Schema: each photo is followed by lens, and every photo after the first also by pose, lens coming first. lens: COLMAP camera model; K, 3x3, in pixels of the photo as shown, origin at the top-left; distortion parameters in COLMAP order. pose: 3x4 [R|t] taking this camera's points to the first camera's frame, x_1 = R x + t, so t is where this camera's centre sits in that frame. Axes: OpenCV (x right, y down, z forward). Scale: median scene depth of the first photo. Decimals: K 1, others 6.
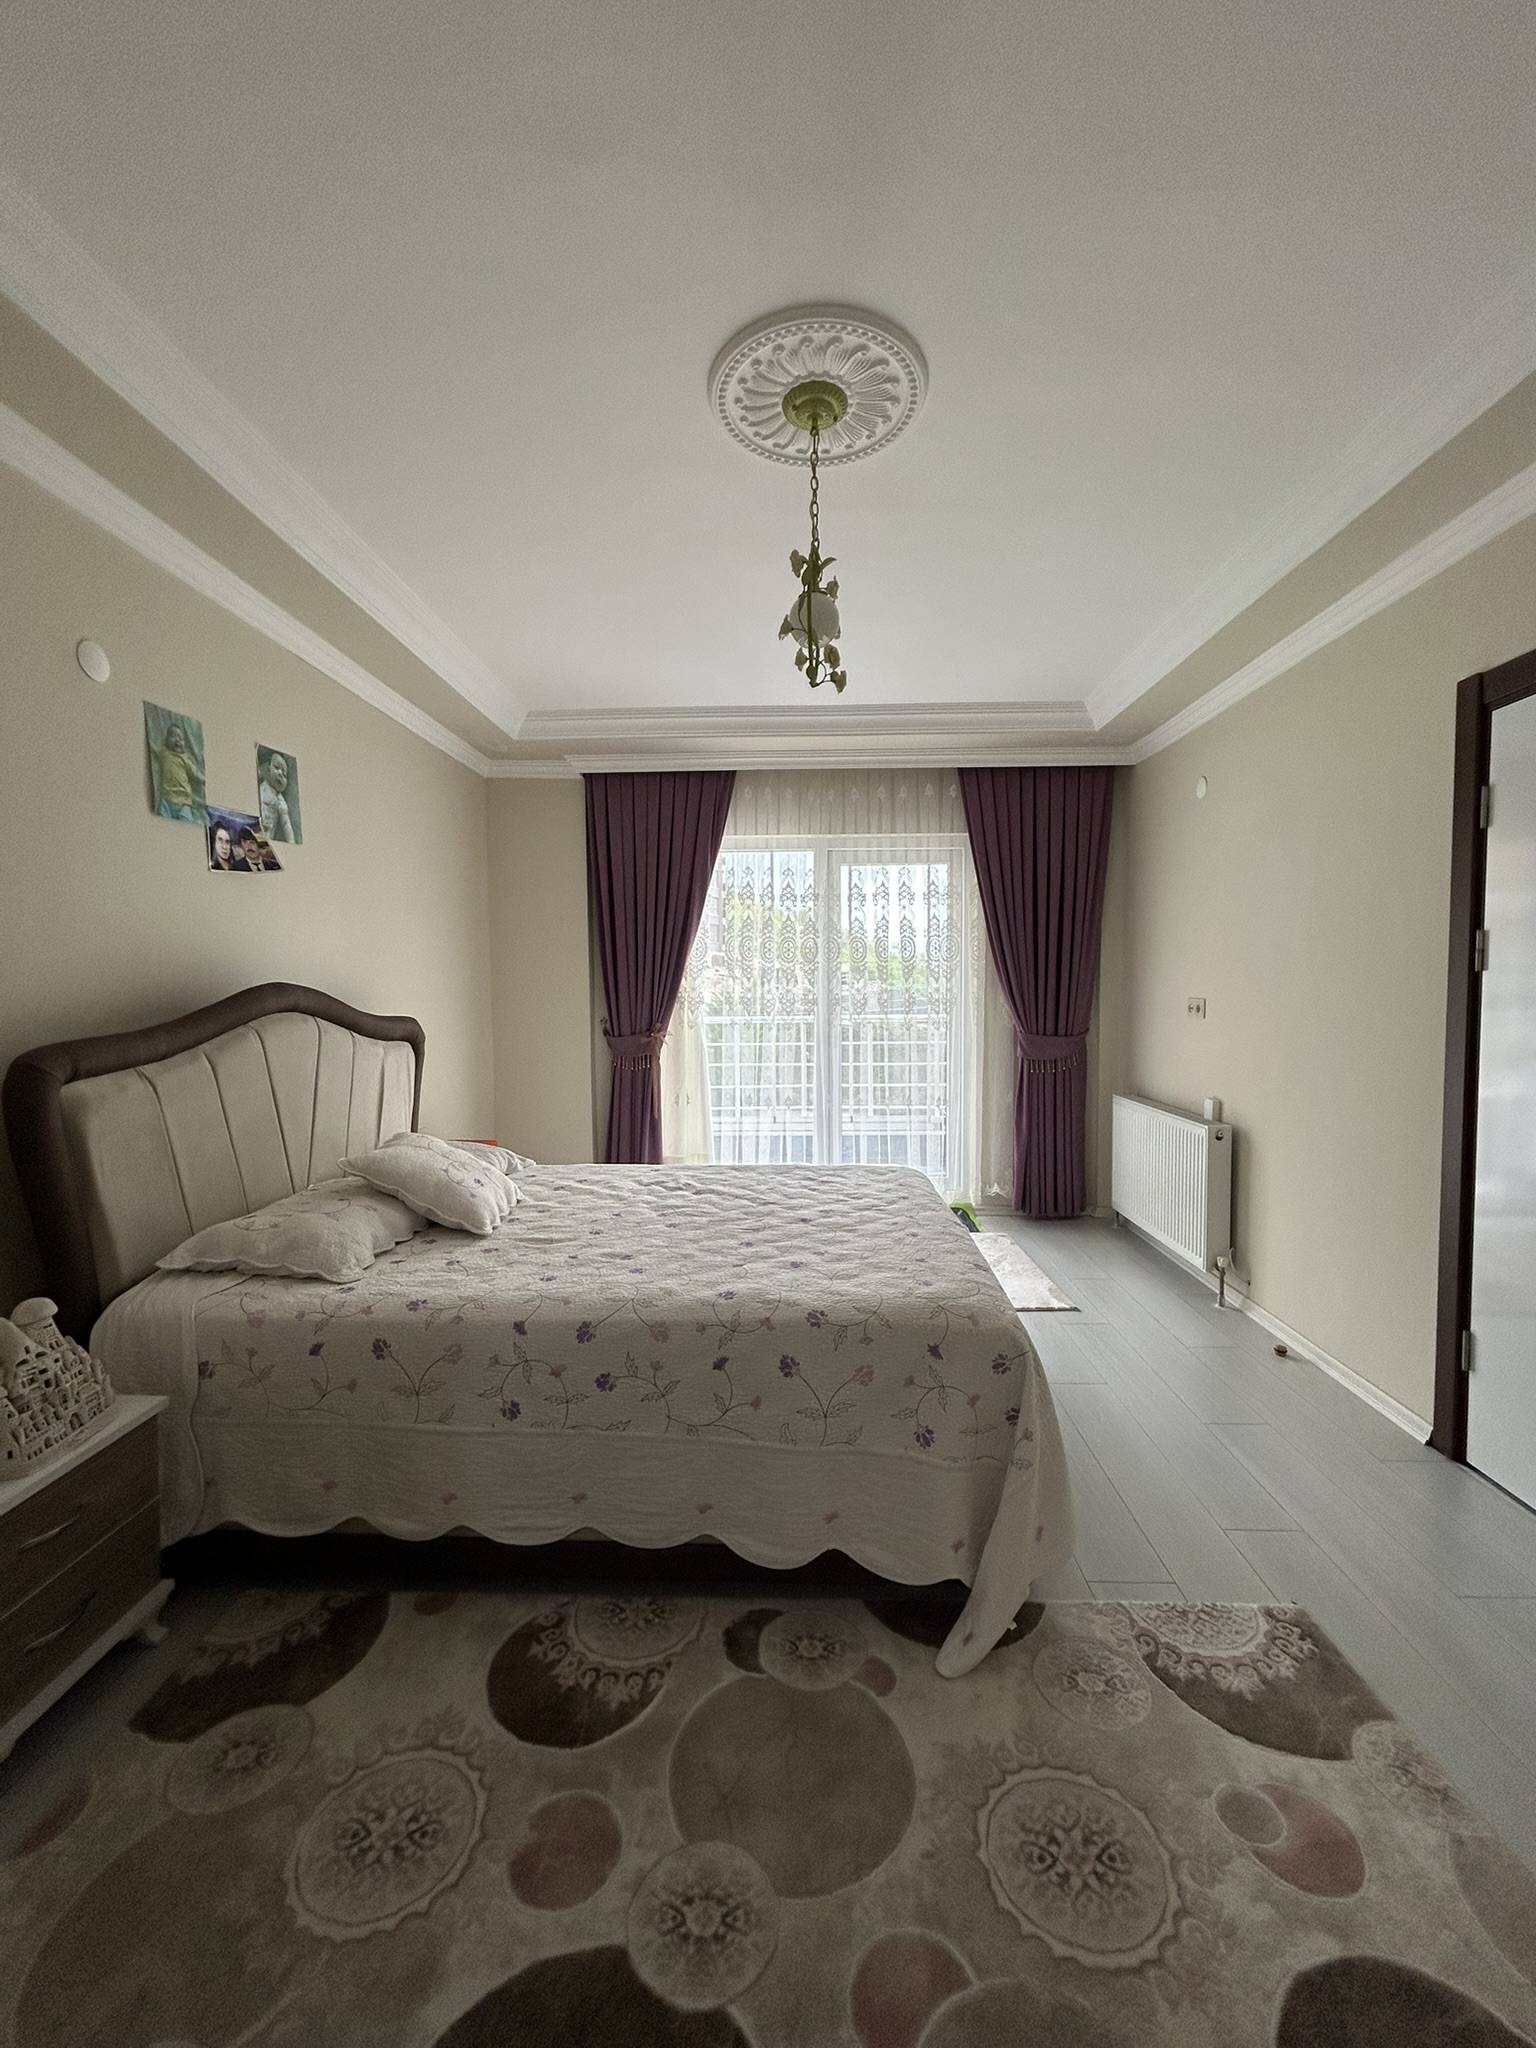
lens RADIAL K [[822.8, 0, 772.3], [0, 822.8, 1027.1], [0, 0, 1]] dist [-0.002019, 0.000627]
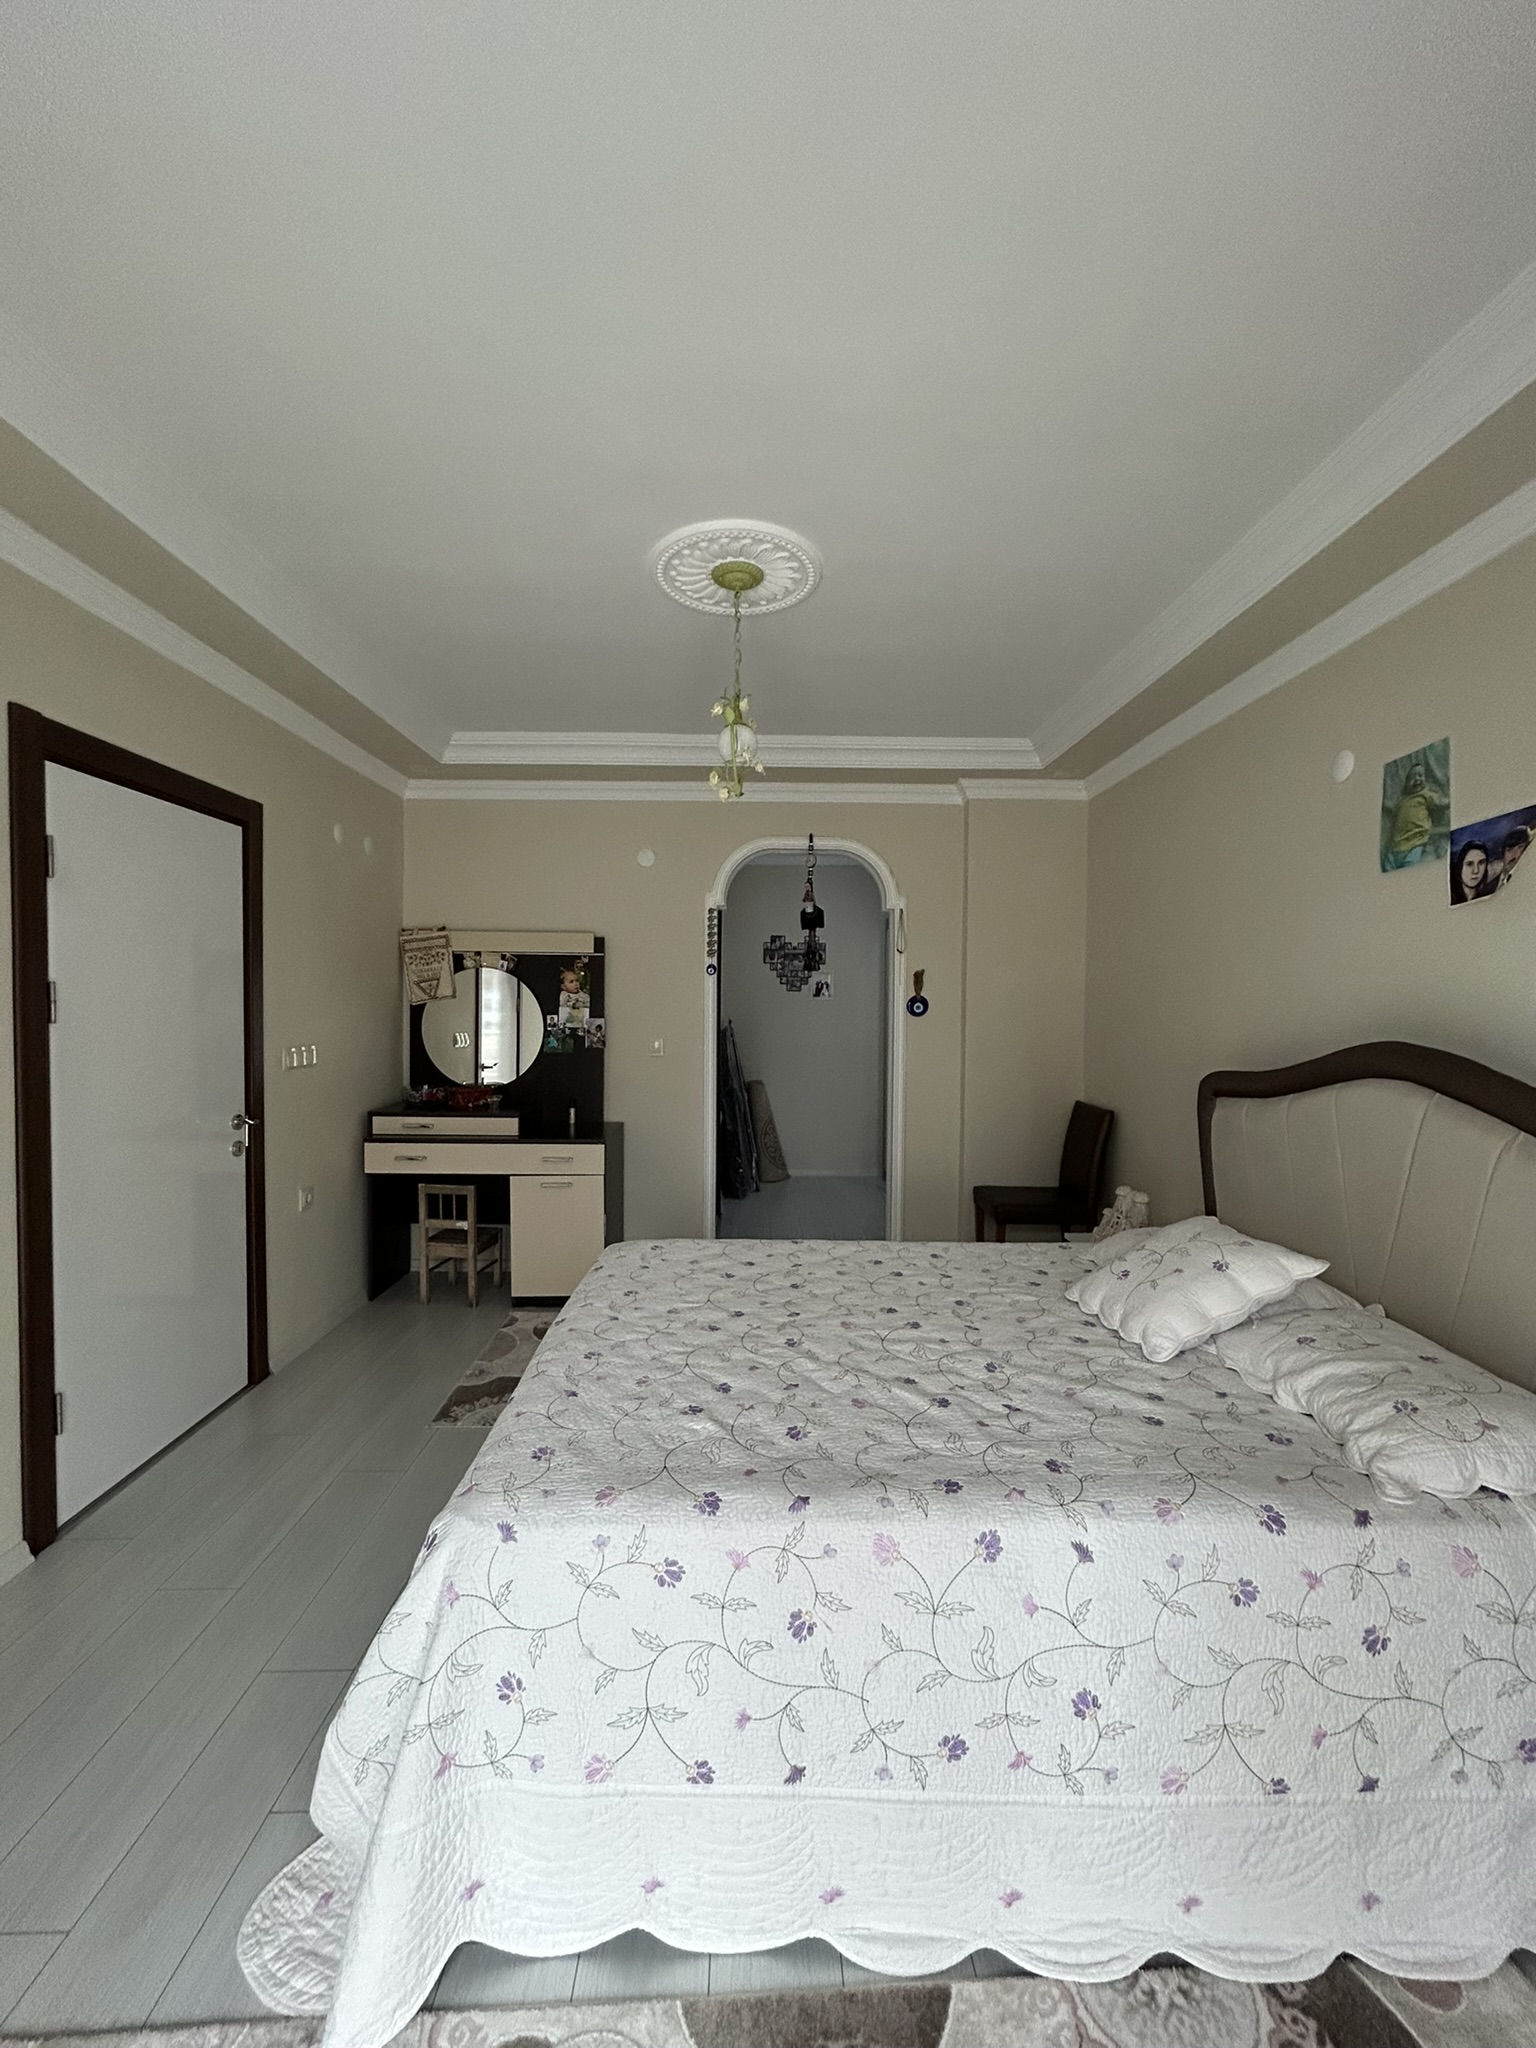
lens RADIAL K [[822.8, 0, 772.7], [0, 822.8, 1018.9], [0, 0, 1]] dist [-0.002019, 0.000627]
pose [[-0.998629, -0.002428, -0.052293, 0.050446], [-0.006122, 0.997486, 0.070601, -0.135388], [0.051990, 0.070825, -0.996133, 1.848508]]
